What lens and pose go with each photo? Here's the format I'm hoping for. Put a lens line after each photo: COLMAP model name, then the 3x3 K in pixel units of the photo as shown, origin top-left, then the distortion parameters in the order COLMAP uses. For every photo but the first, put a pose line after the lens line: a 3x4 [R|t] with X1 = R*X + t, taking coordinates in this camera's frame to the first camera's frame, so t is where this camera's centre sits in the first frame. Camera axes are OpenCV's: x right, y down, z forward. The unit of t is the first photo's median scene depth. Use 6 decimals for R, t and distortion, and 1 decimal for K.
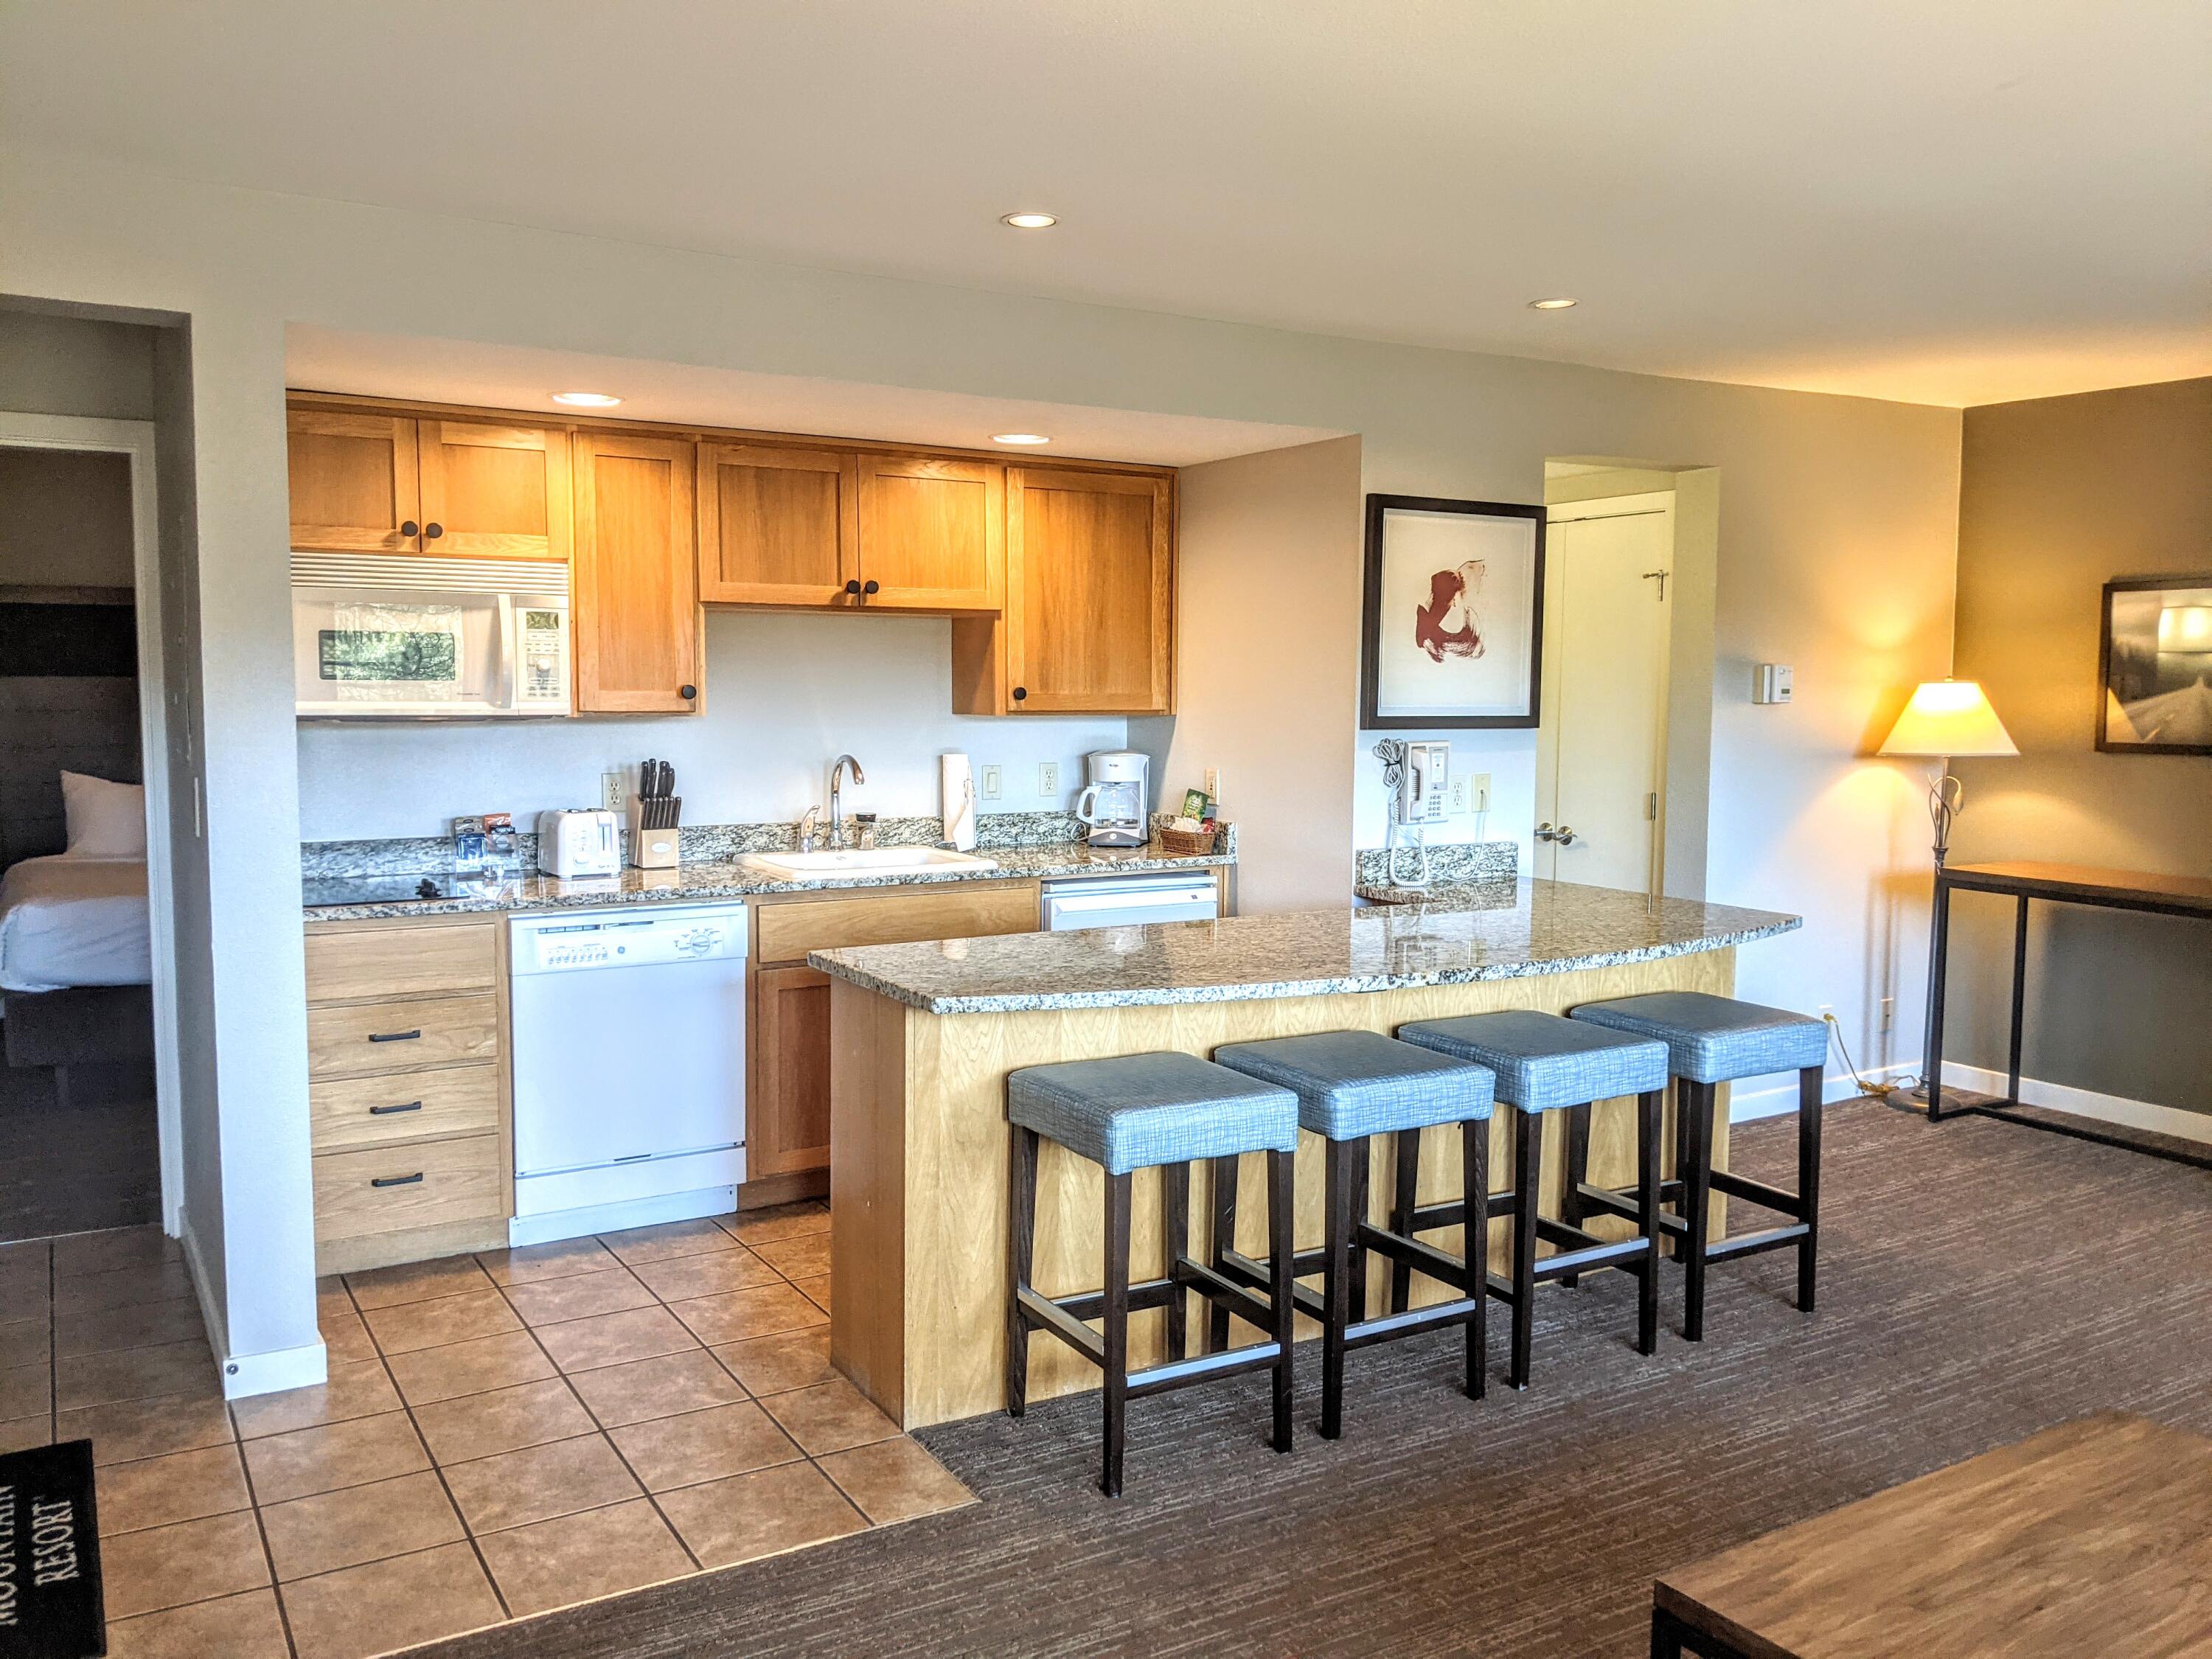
lens RADIAL K [[1750.0, 0, 1106.0], [0, 1750.0, 829.5], [0, 0, 1]] dist [0.085642, -0.150422]
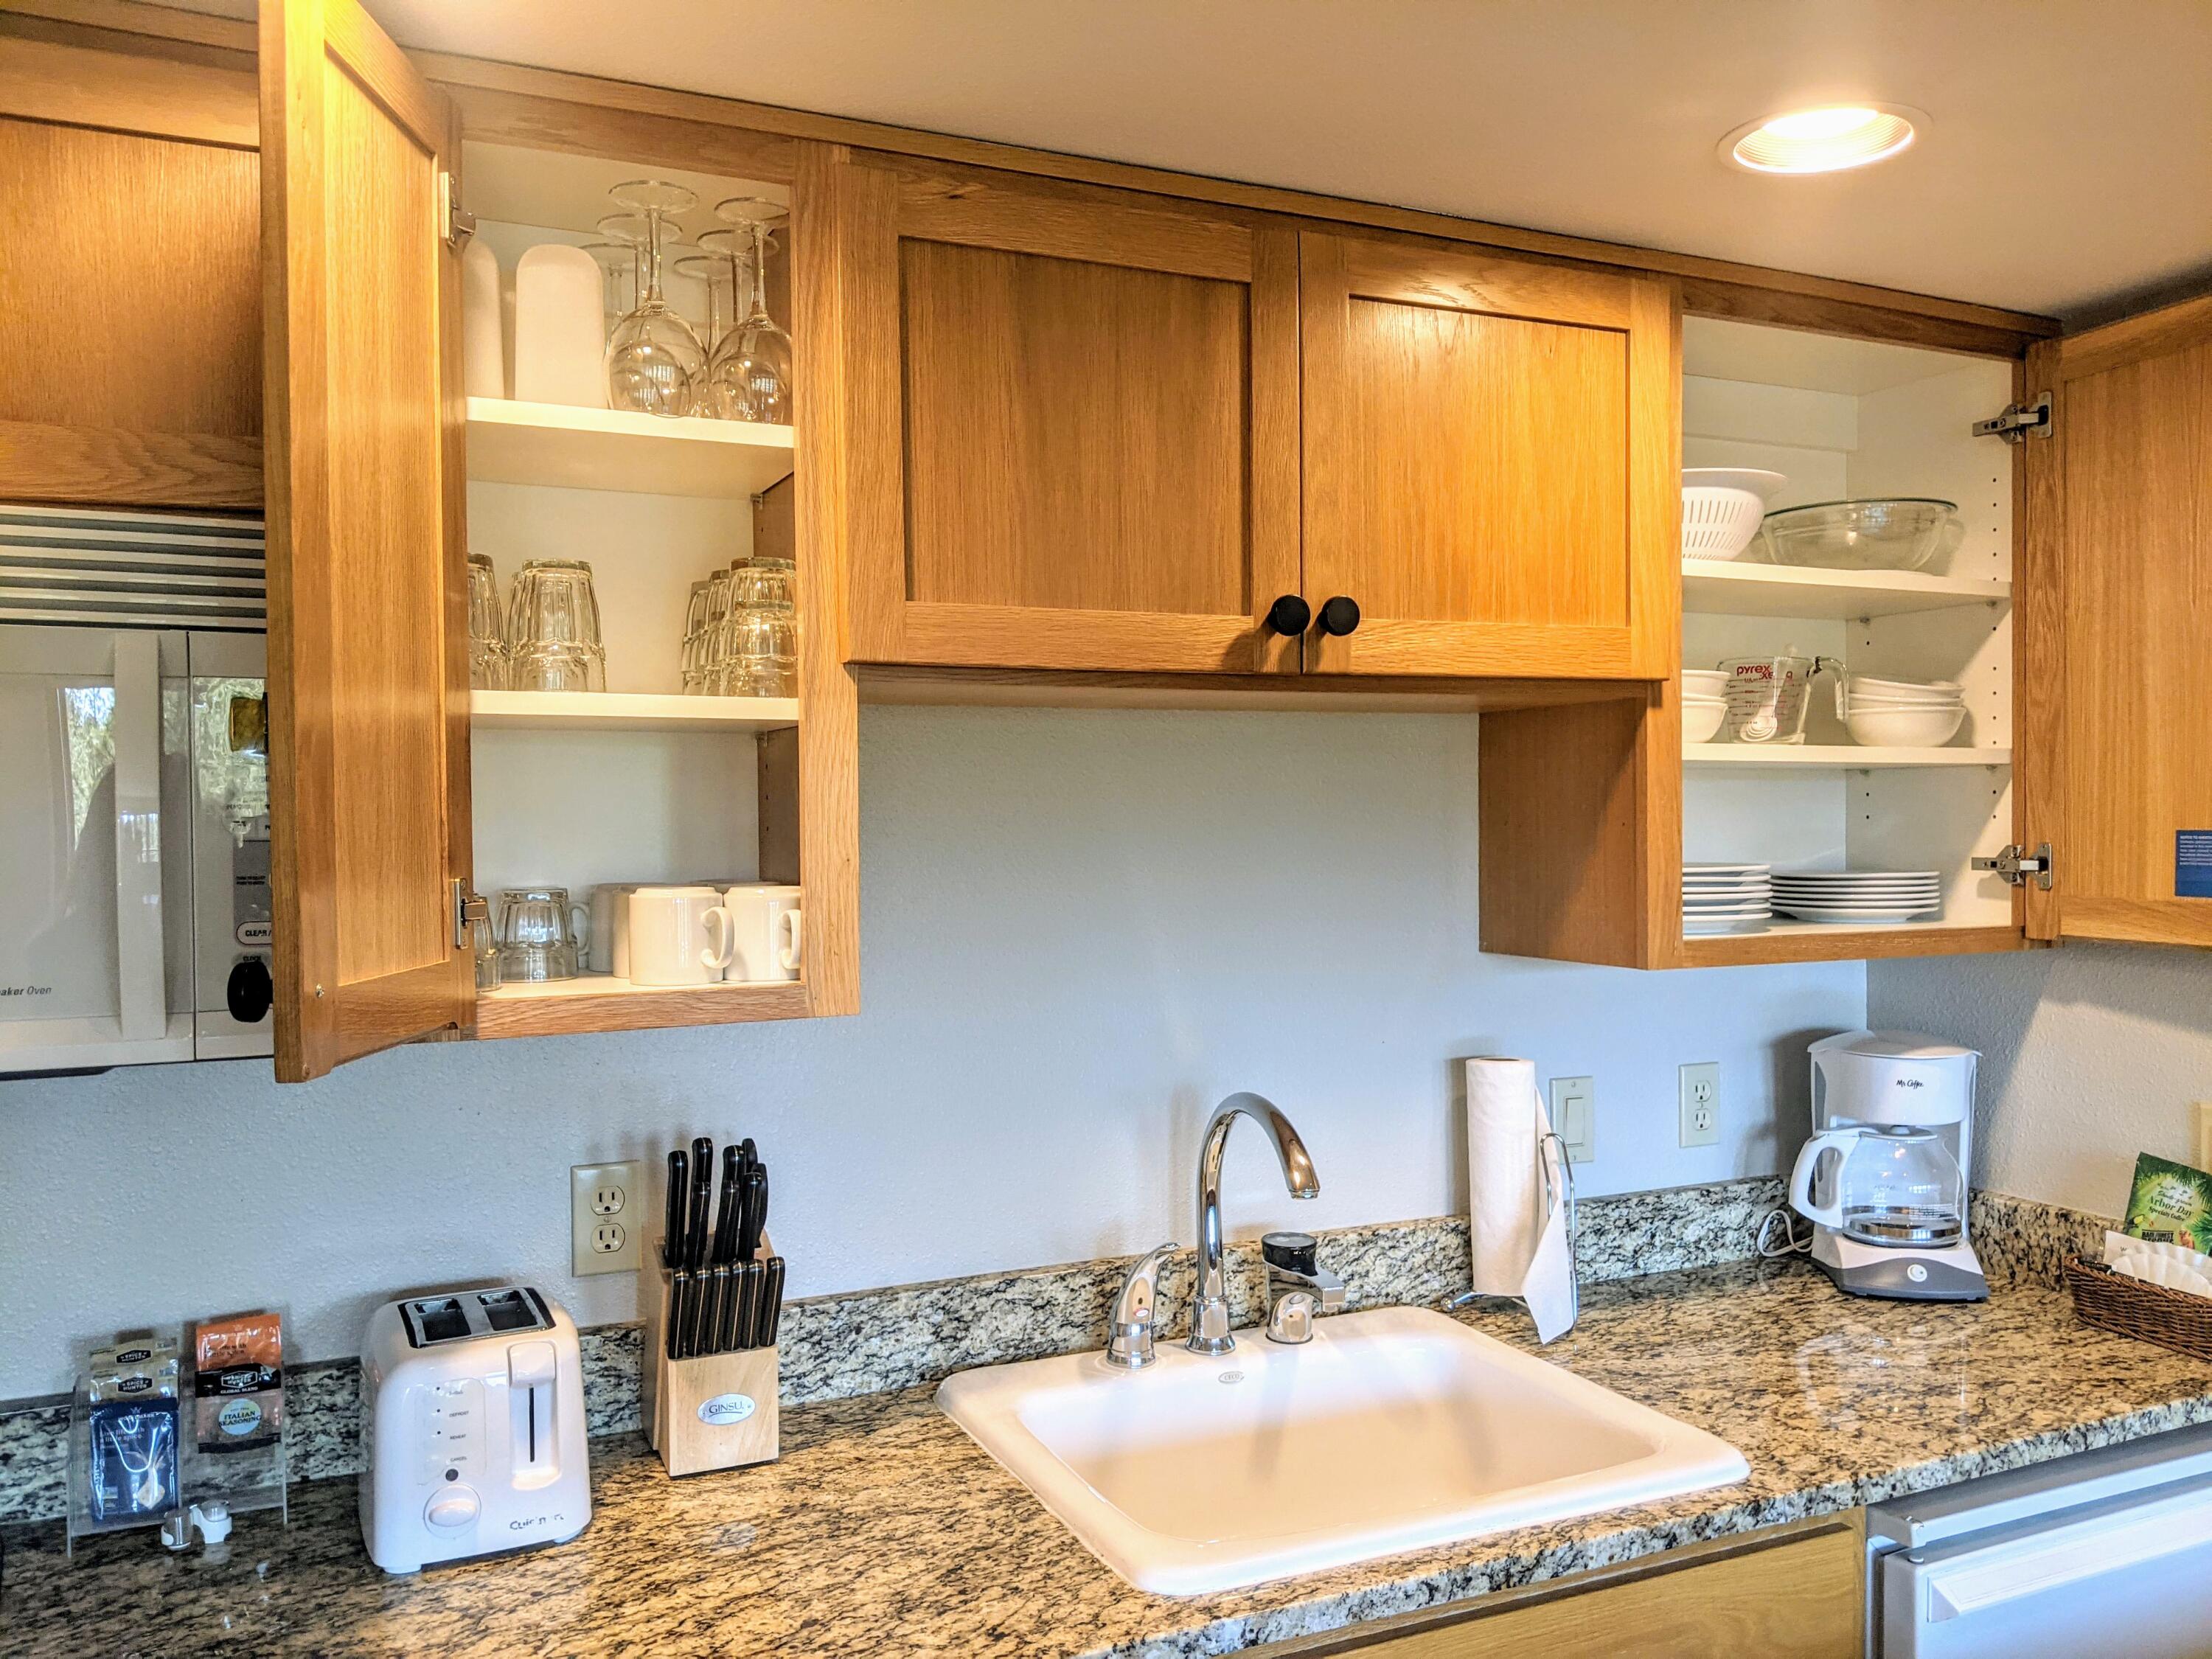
lens RADIAL K [[1773.9, 0, 1110.6], [0, 1773.9, 858.3], [0, 0, 1]] dist [0.062273, -0.095038]
pose [[0.993968, -0.007899, -0.109389, -0.143679], [0.002034, 0.998559, -0.053627, -0.074615], [0.109655, 0.053081, 0.992551, 0.670114]]
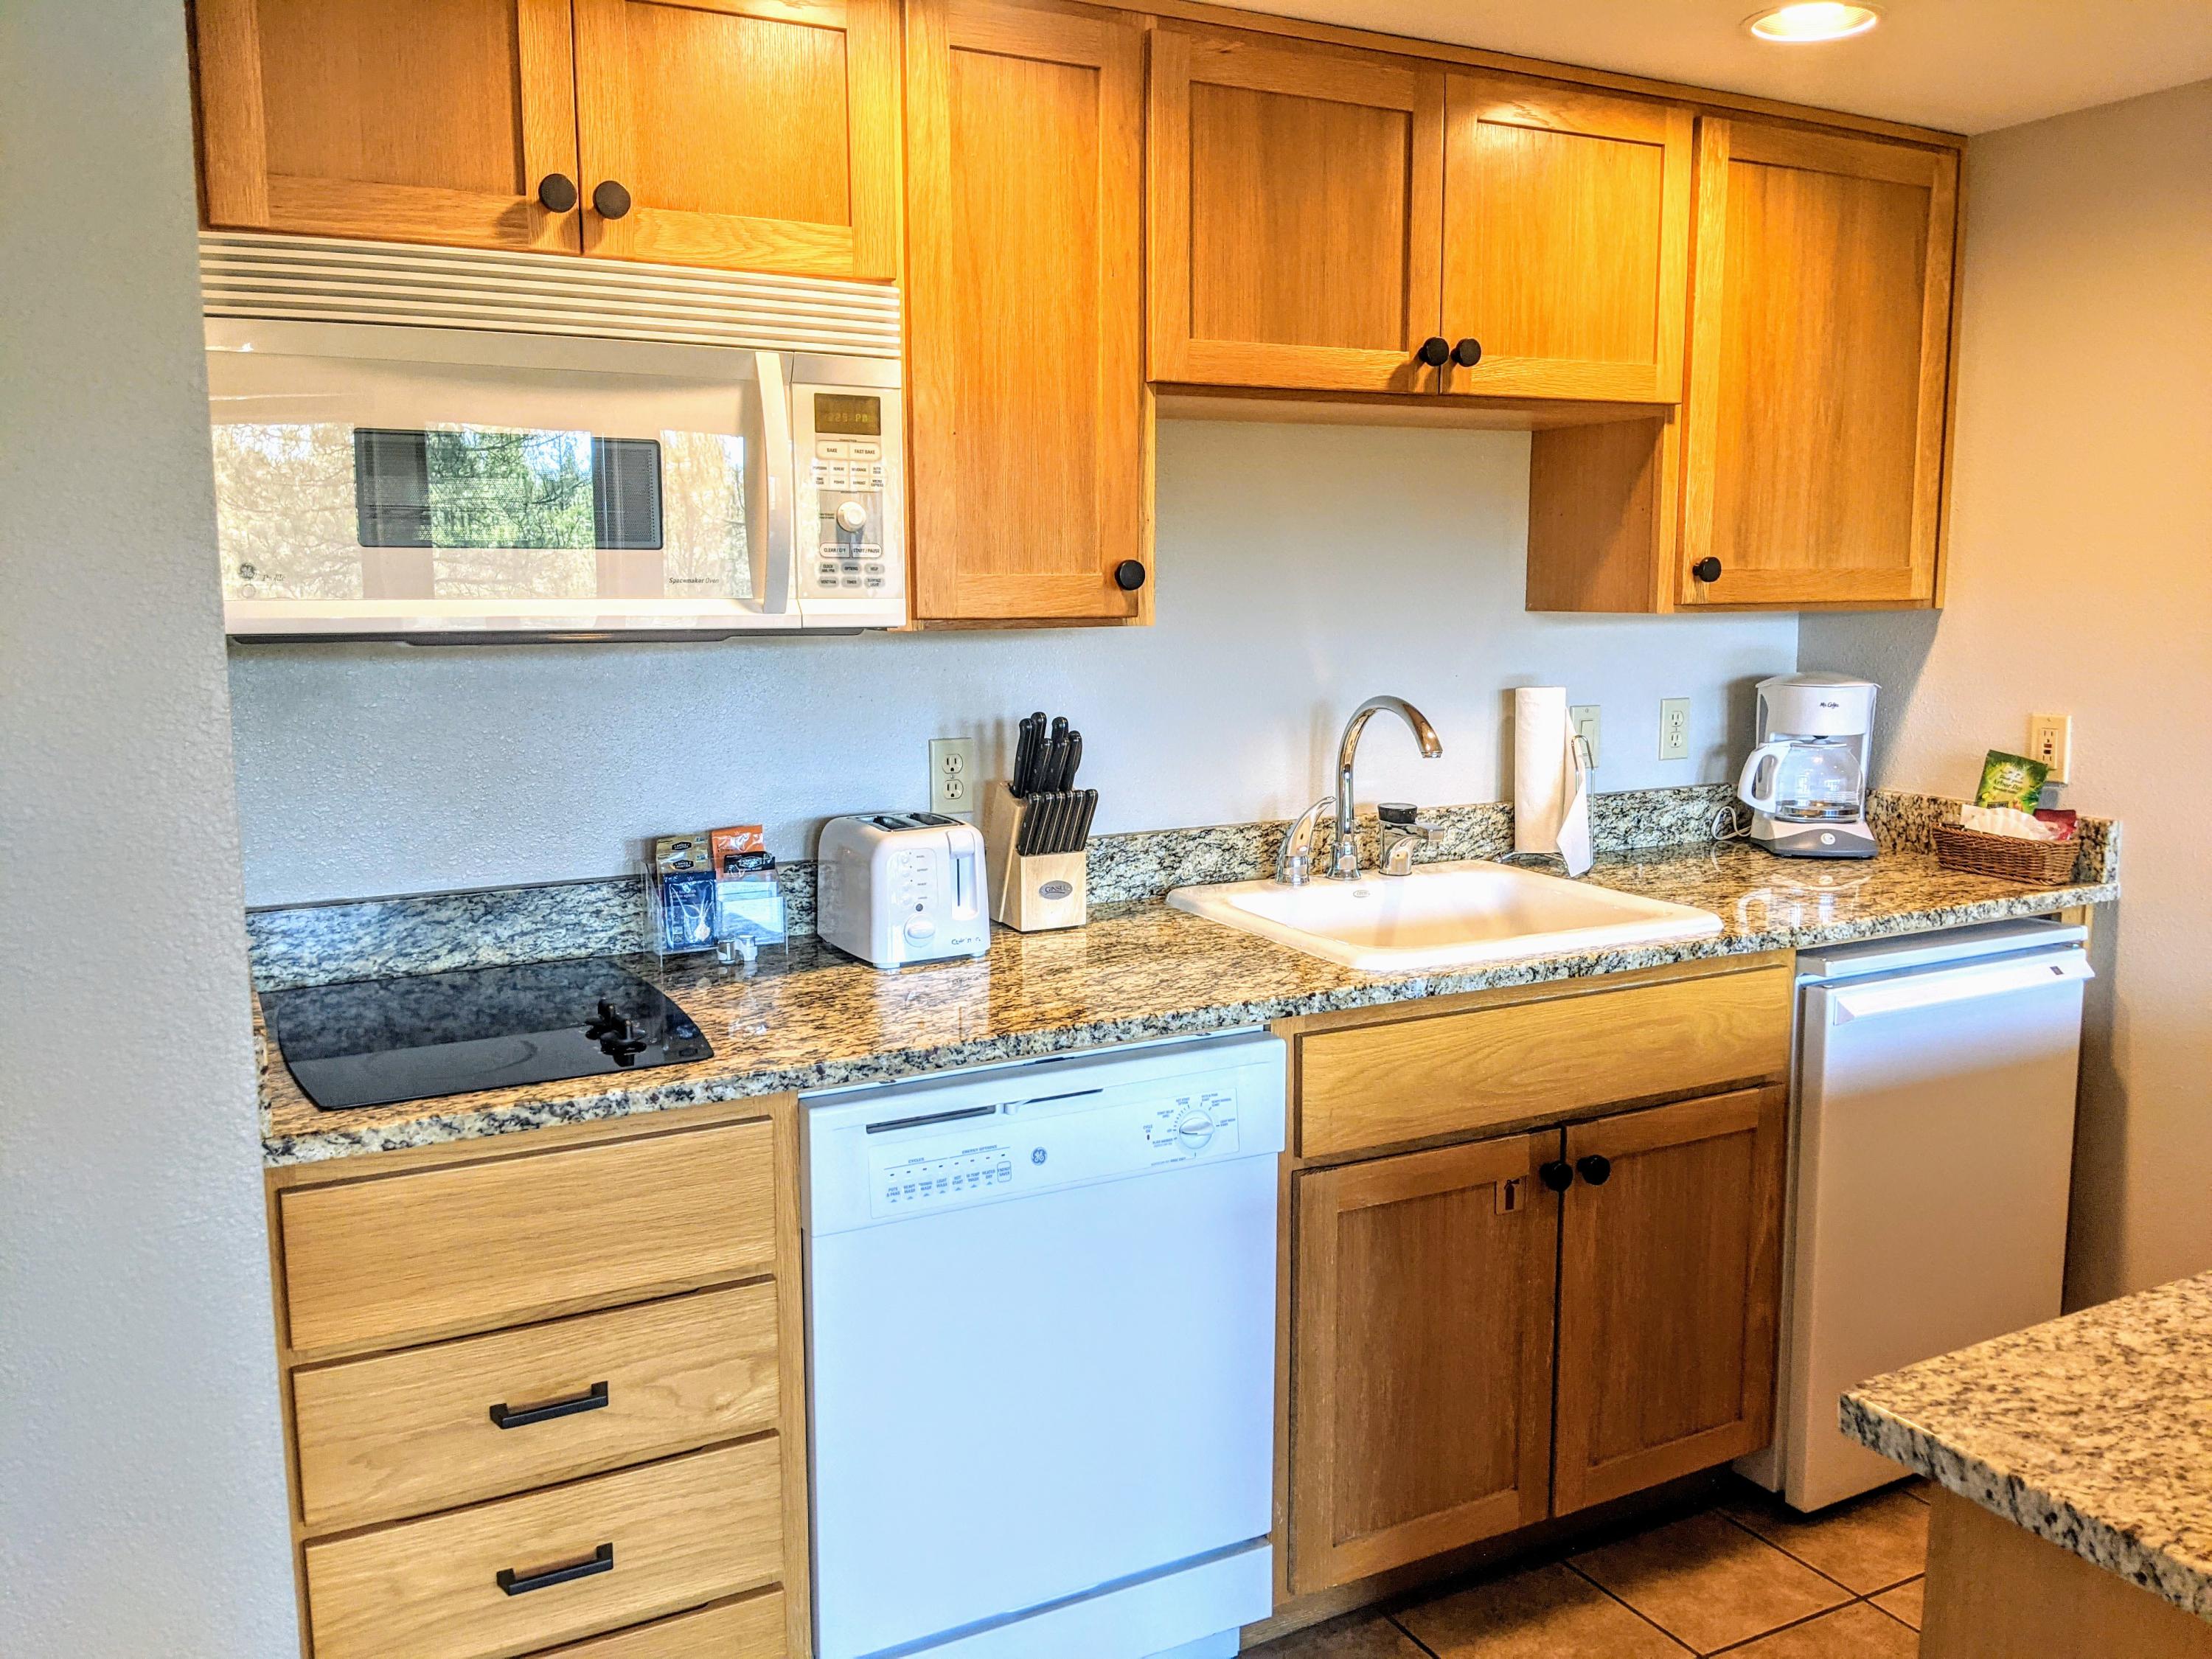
lens RADIAL K [[1769.0, 0, 1104.2], [0, 1769.0, 815.0], [0, 0, 1]] dist [0.084387, -0.128799]
pose [[0.998330, 0.000548, -0.057764, -0.209931], [0.002558, 0.998555, 0.053680, -0.037684], [0.057710, -0.053738, 0.996886, 0.504029]]
